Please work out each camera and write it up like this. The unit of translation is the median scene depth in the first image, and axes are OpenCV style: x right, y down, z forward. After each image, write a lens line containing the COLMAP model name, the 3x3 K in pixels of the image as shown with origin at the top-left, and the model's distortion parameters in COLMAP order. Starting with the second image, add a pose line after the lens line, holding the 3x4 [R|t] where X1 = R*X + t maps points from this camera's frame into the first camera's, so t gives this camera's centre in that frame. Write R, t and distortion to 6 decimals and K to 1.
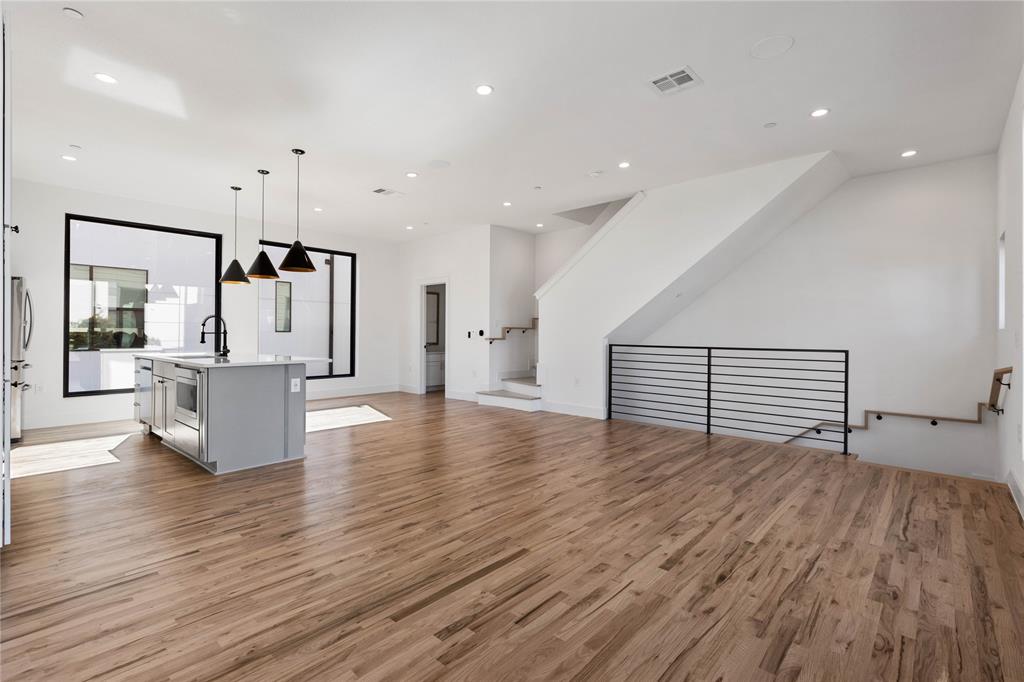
lens RADIAL K [[470.1, 0, 514.9], [0, 470.1, 330.5], [0, 0, 1]] dist [0.005130, -0.001063]
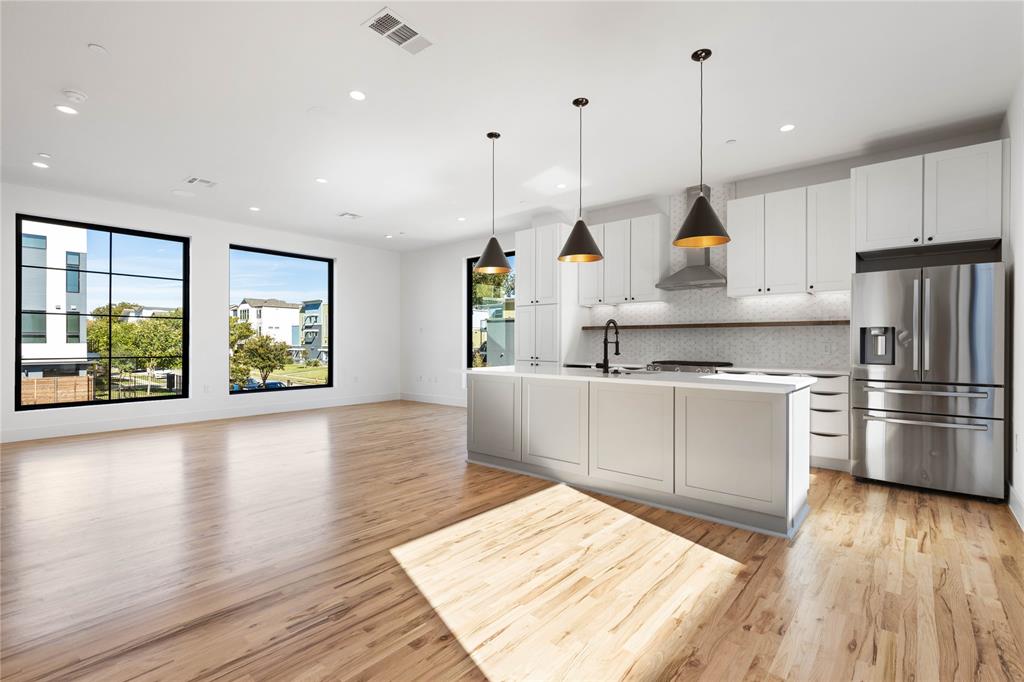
lens RADIAL K [[471.6, 0, 515.3], [0, 471.6, 341.8], [0, 0, 1]] dist [0.003954, 0.000683]
pose [[-0.999394, -0.005440, -0.034384, -0.409091], [-0.004978, 0.999896, -0.013504, 0.013984], [0.034453, -0.013324, -0.999317, 1.625508]]
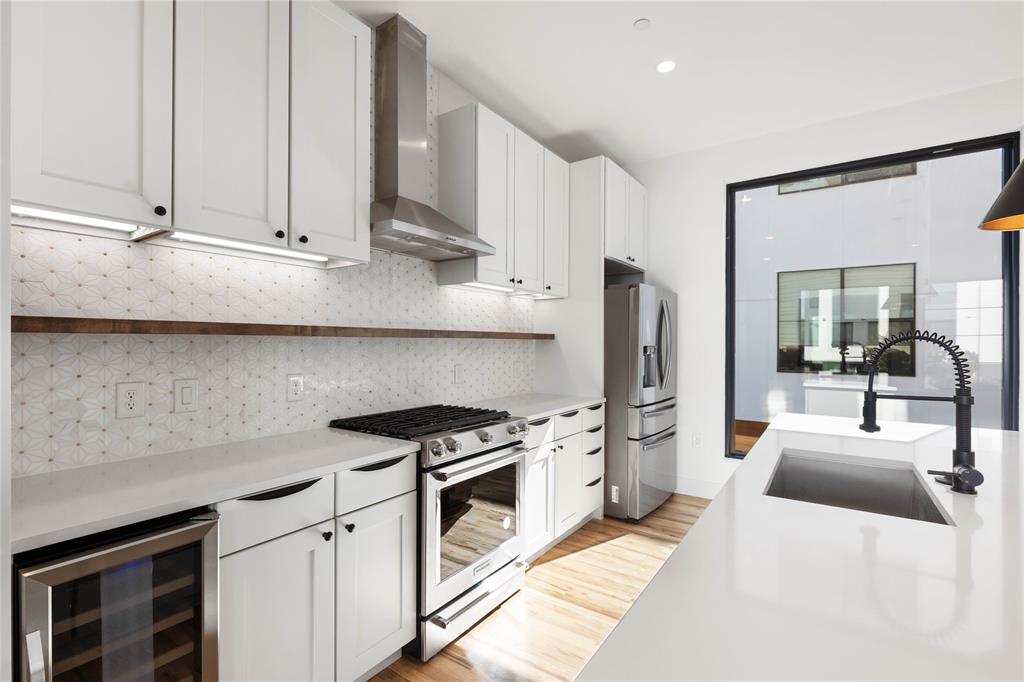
lens RADIAL K [[465.8, 0, 515.3], [0, 465.8, 342.1], [0, 0, 1]] dist [-0.001142, -0.000396]
pose [[0.134182, -0.004821, -0.990945, -0.368378], [0.006772, 0.999969, -0.003948, -0.024628], [0.990934, -0.006181, 0.134210, 0.671599]]
